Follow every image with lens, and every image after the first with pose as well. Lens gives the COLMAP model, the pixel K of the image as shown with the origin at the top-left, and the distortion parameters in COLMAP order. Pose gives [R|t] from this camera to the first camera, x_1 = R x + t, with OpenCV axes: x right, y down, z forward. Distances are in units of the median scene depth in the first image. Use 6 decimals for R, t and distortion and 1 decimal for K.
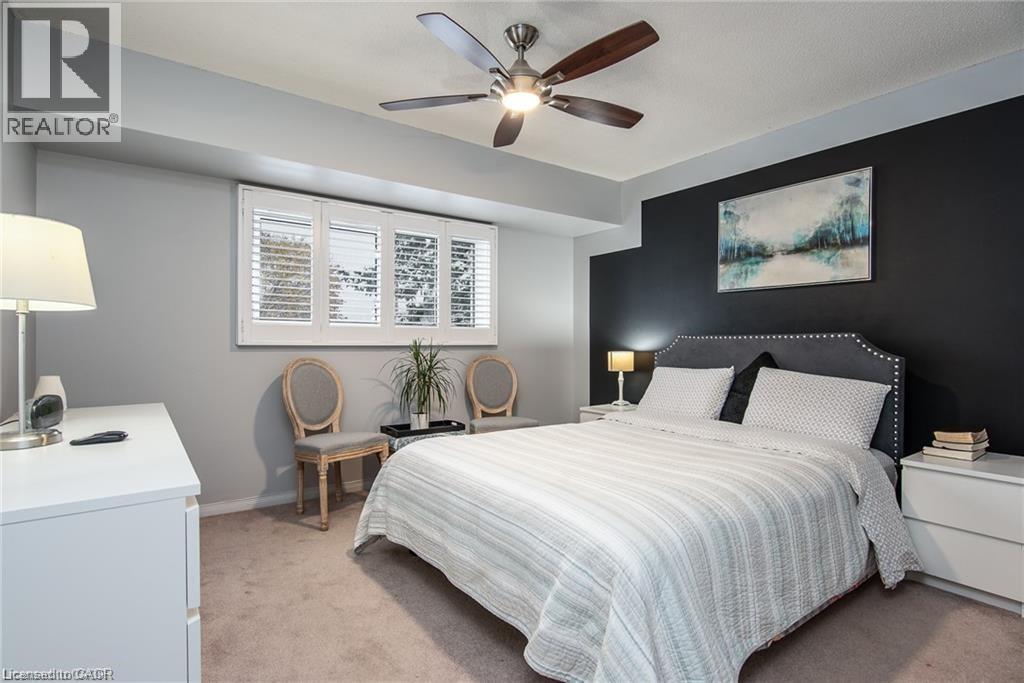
lens RADIAL K [[514.4, 0, 512.0], [0, 514.4, 343.4], [0, 0, 1]] dist [-0.003415, -0.002387]
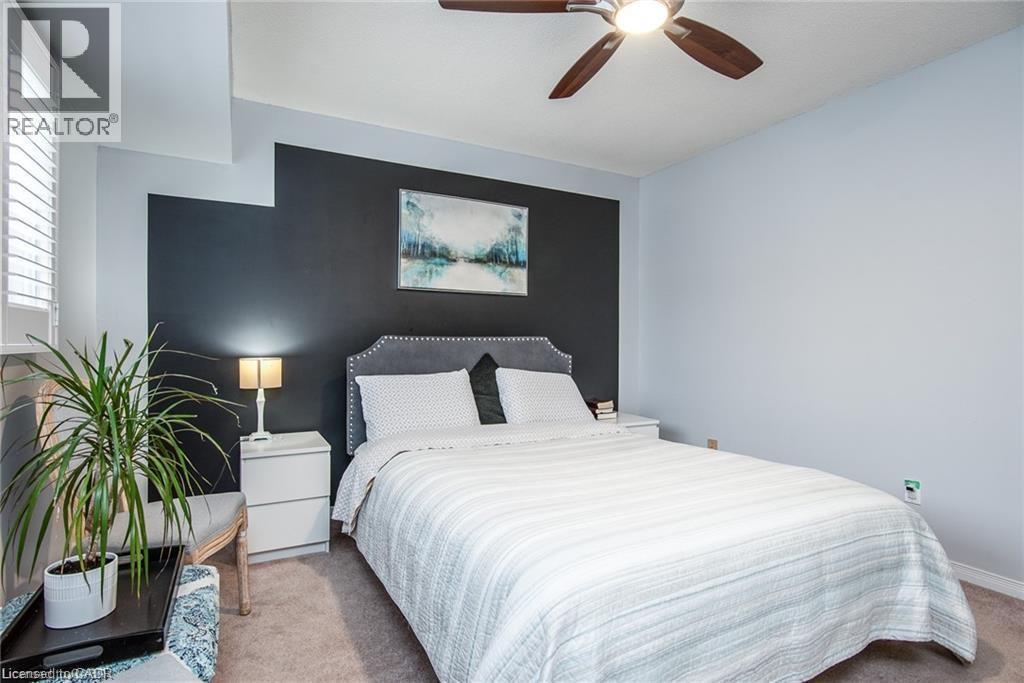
lens RADIAL K [[514.4, 0, 510.2], [0, 514.4, 340.3], [0, 0, 1]] dist [-0.003415, -0.002387]
pose [[0.136297, 0.005751, 0.990651, -0.480924], [0.000442, 0.999983, -0.005866, -0.003484], [-0.990668, 0.001238, 0.136292, 0.713606]]
